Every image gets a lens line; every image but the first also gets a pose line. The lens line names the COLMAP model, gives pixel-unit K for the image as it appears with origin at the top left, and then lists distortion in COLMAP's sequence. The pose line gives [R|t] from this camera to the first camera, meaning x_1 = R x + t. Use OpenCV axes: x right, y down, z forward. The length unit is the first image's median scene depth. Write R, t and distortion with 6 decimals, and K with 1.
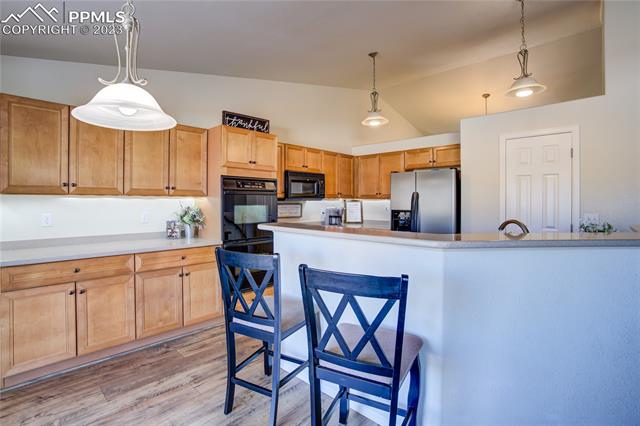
lens RADIAL K [[306.2, 0, 309.5], [0, 306.2, 209.4], [0, 0, 1]] dist [-0.036926, 0.001239]
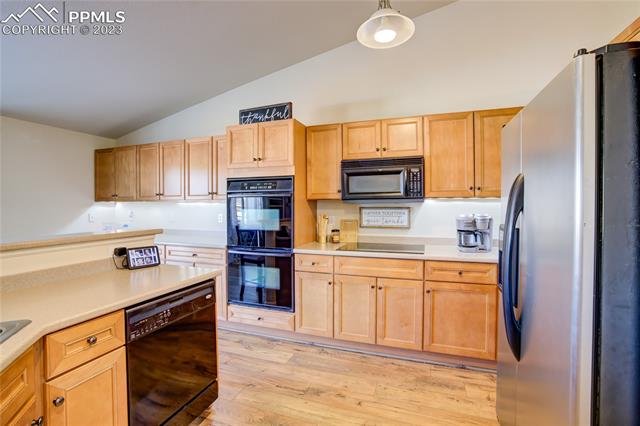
lens RADIAL K [[306.2, 0, 309.5], [0, 306.2, 209.4], [0, 0, 1]] dist [-0.036926, 0.001239]
pose [[0.401693, 0.014227, -0.915664, 0.620820], [-0.017105, 0.999821, 0.008030, -0.021079], [0.915615, 0.012437, 0.401864, 0.738338]]
